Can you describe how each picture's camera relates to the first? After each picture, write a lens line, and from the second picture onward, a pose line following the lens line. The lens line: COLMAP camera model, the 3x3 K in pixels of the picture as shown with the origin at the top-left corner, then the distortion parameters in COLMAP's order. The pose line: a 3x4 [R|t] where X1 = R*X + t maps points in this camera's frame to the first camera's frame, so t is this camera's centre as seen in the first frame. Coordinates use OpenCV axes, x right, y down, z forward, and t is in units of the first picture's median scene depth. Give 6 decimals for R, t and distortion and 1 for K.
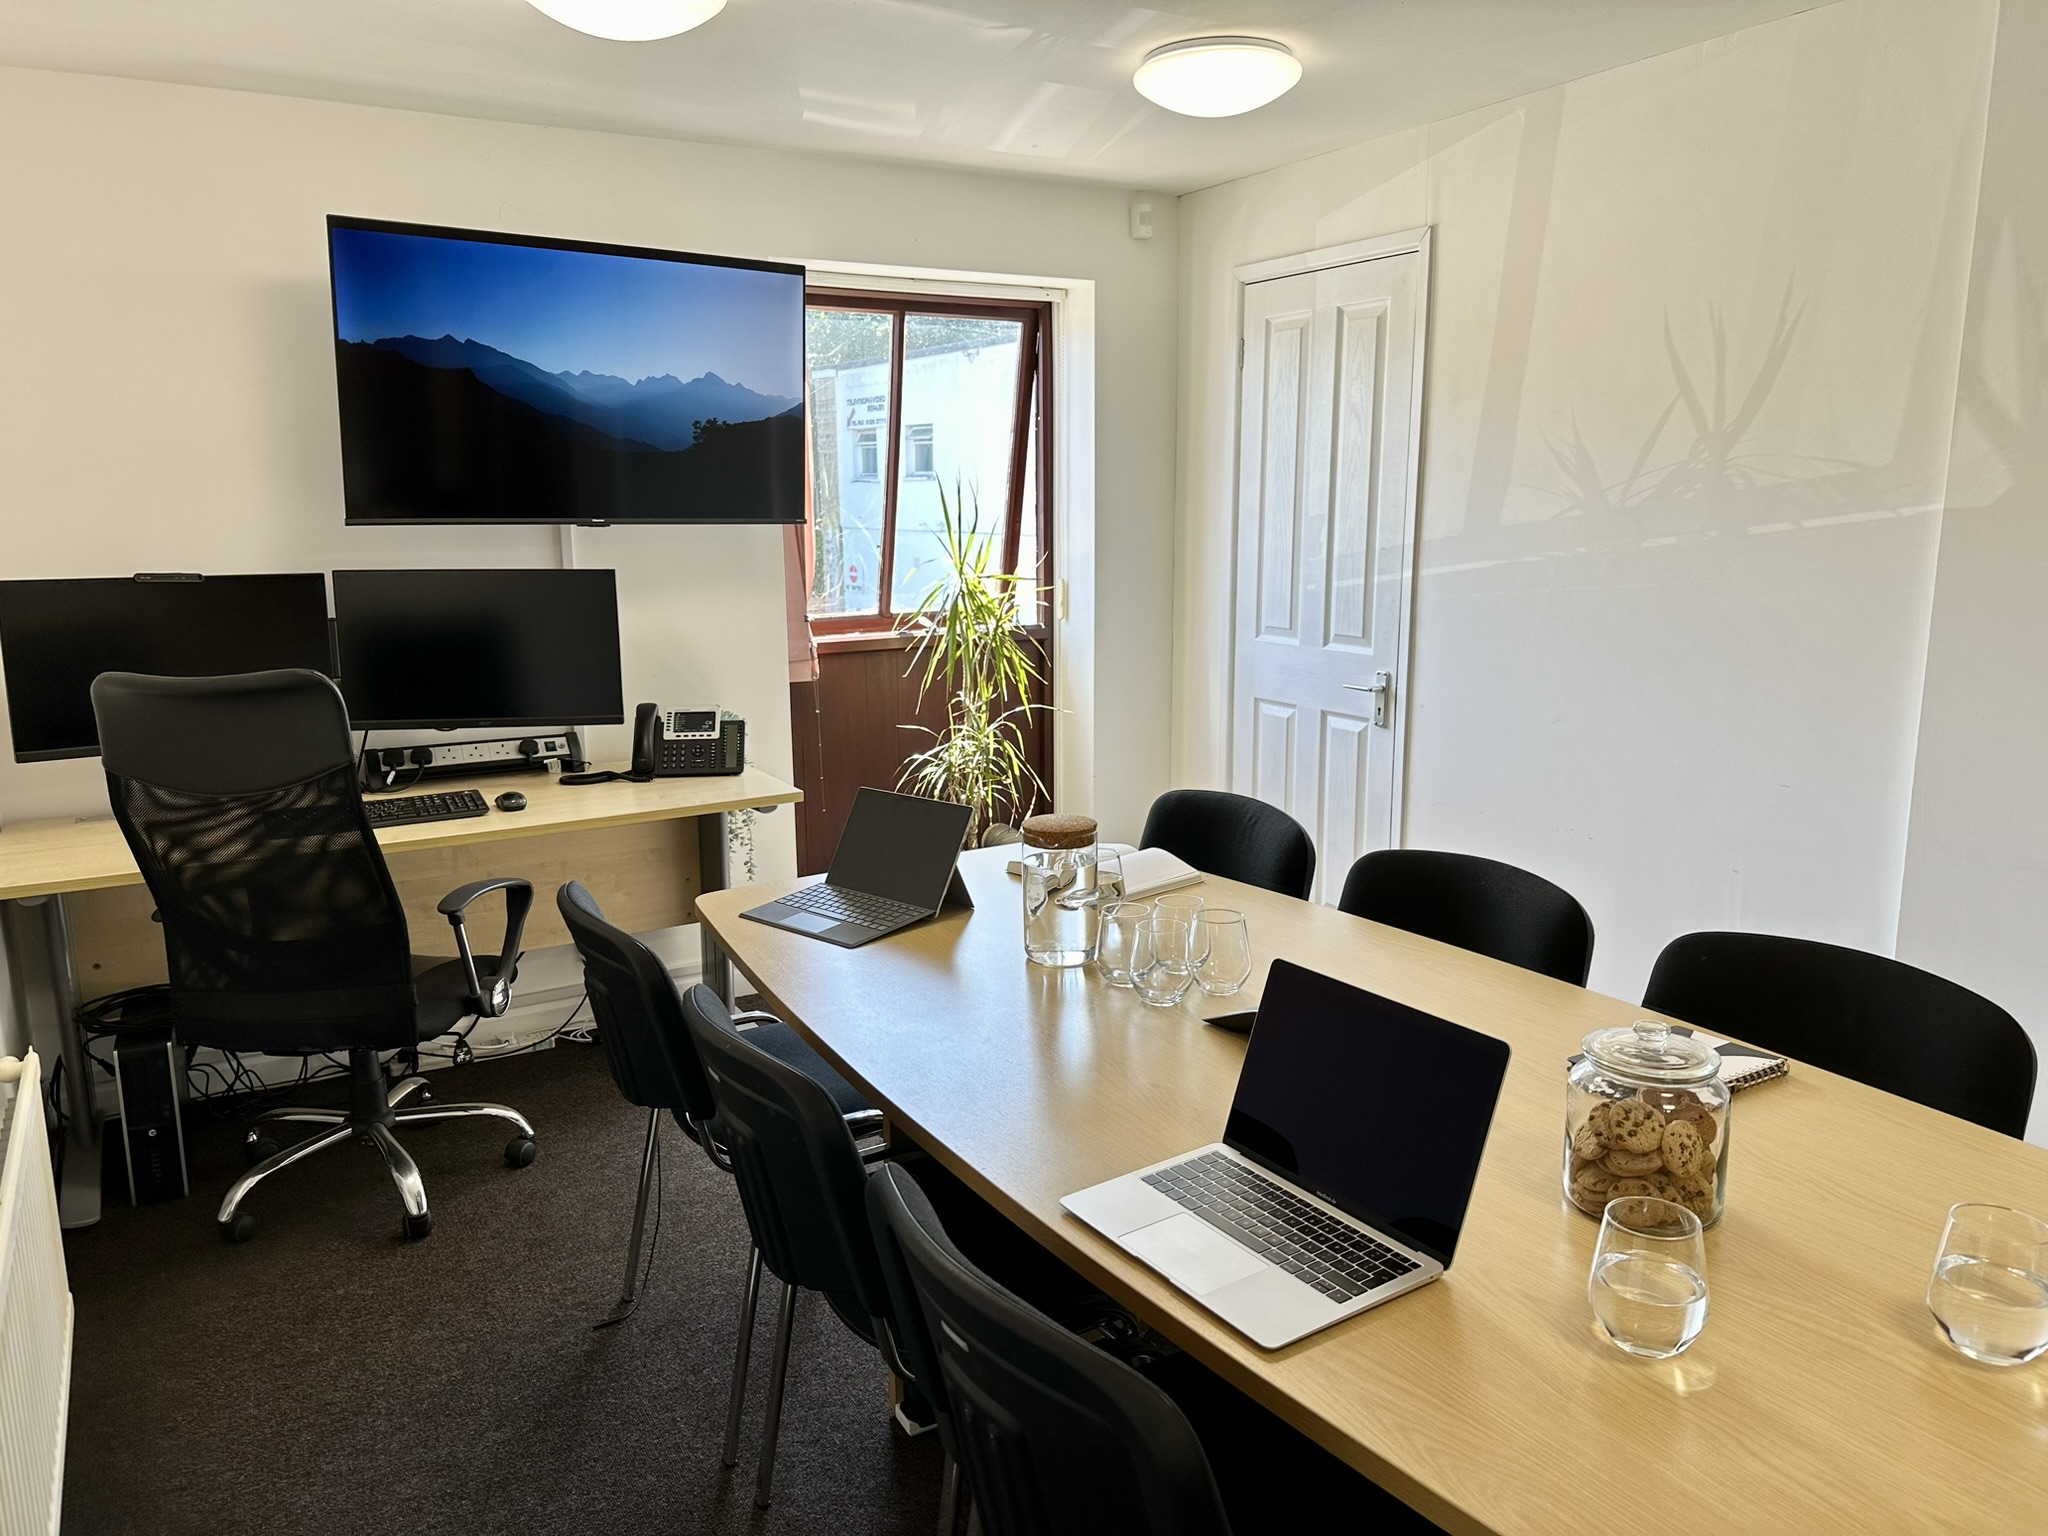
lens RADIAL K [[1418.5, 0, 993.2], [0, 1418.5, 768.8], [0, 0, 1]] dist [0.000701, -0.030766]
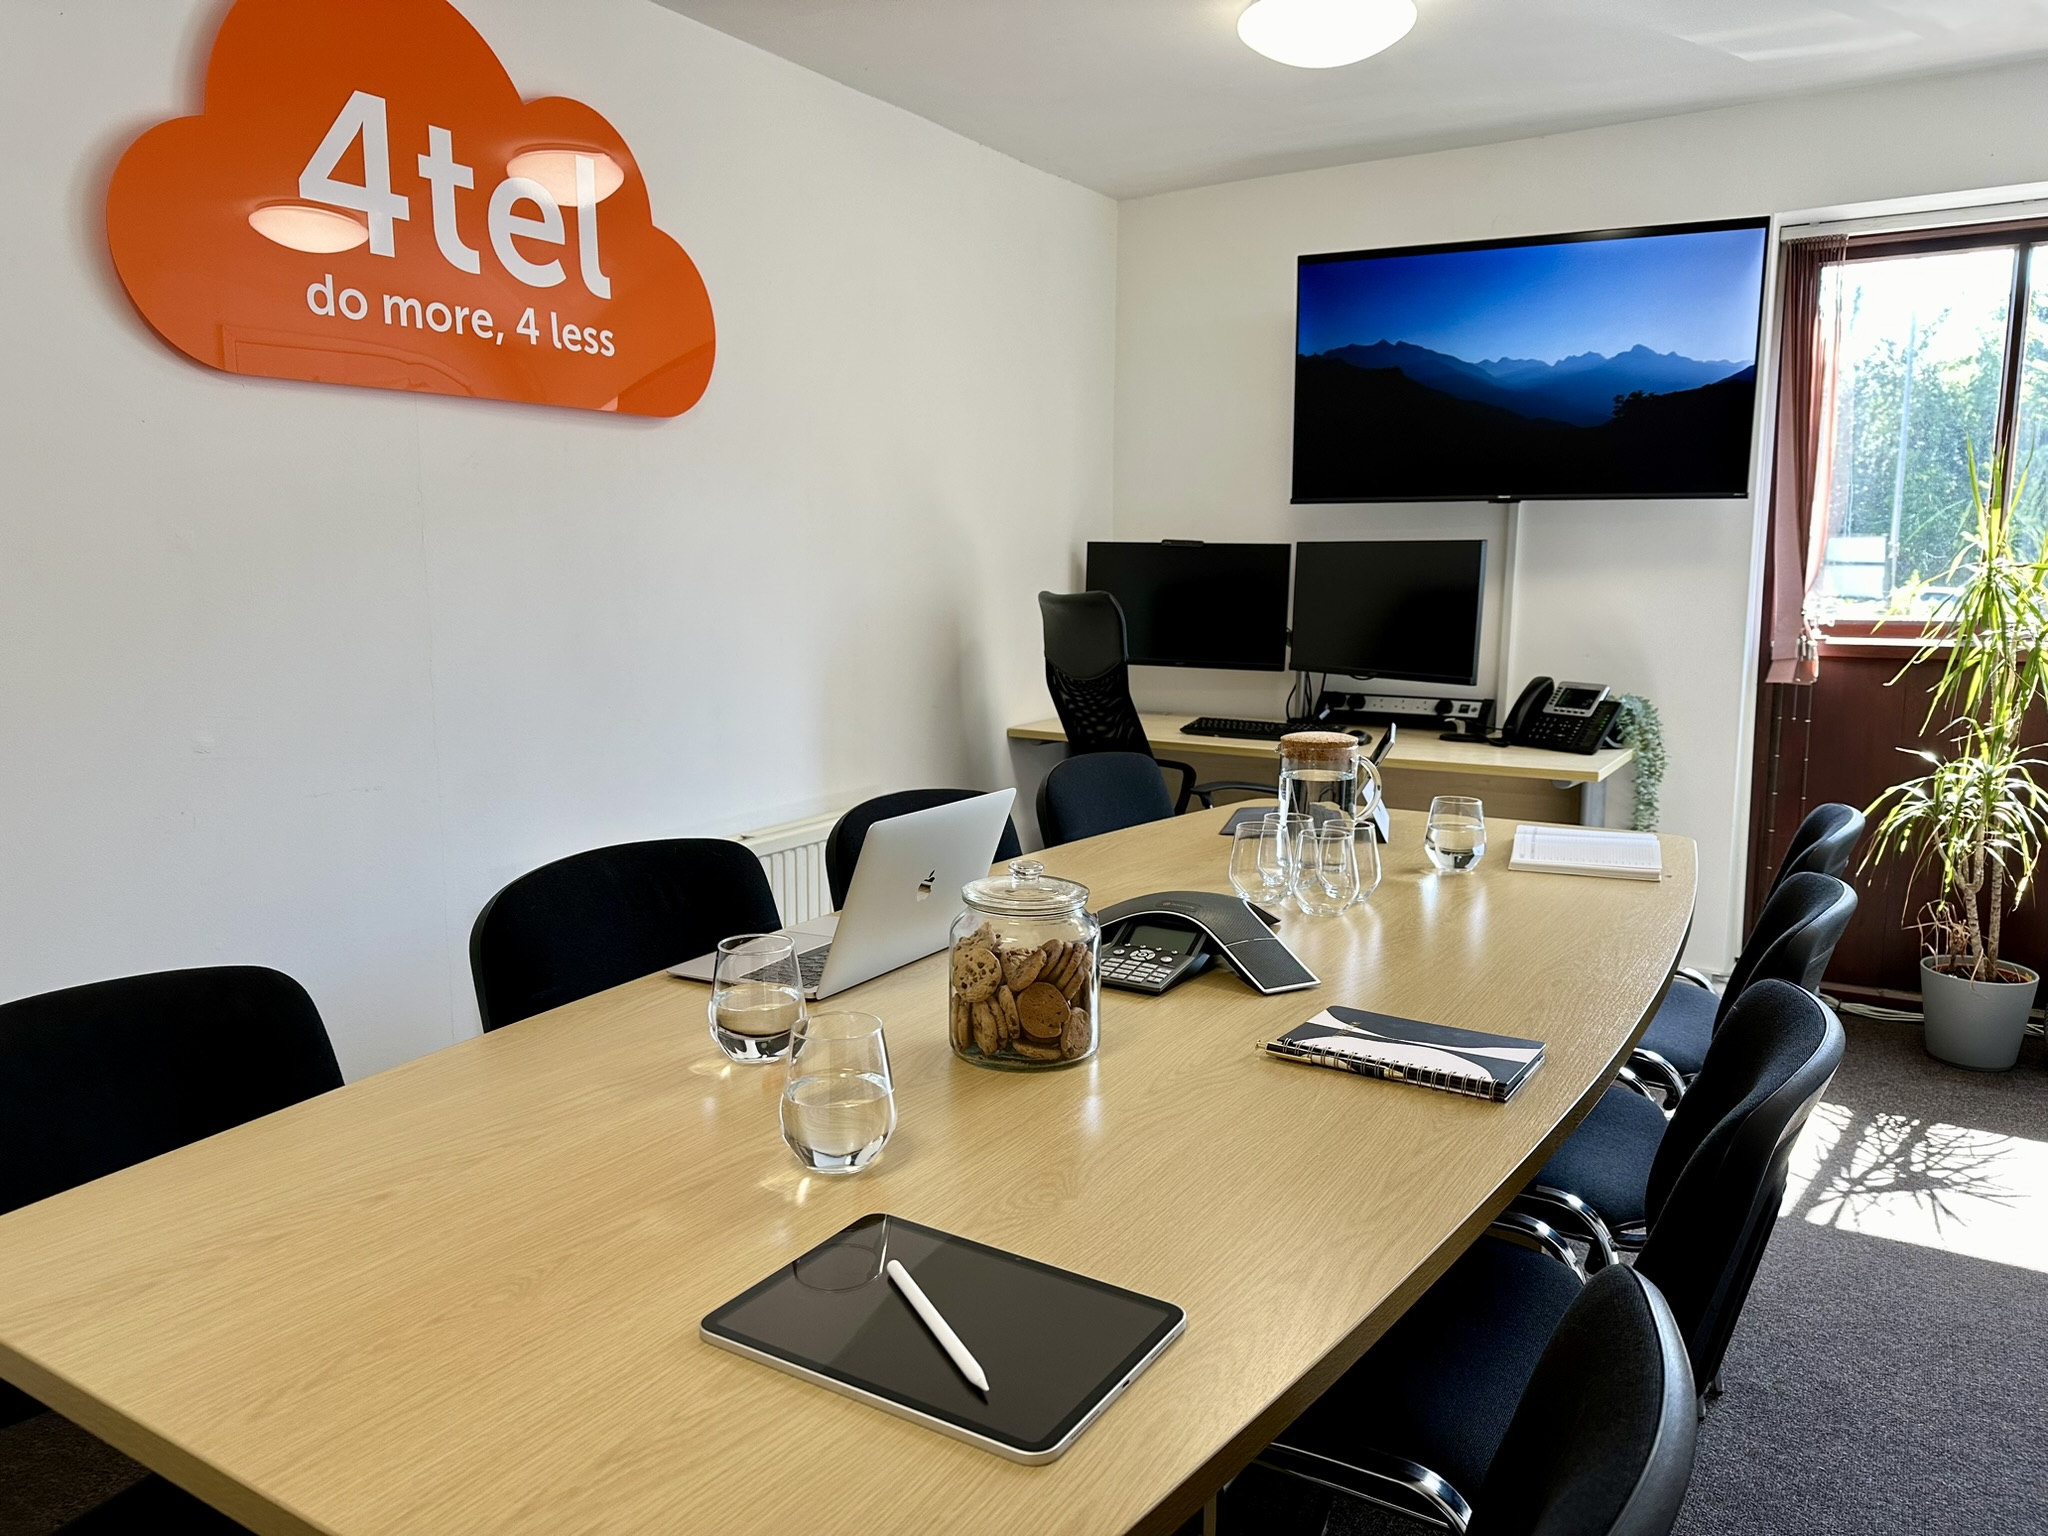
lens RADIAL K [[1418.5, 0, 993.2], [0, 1418.5, 768.8], [0, 0, 1]] dist [0.000701, -0.030766]
pose [[0.439909, 0.134838, -0.887862, 0.510617], [-0.168150, 0.983546, 0.066056, 0.018693], [0.882160, 0.120236, 0.455343, 0.198094]]
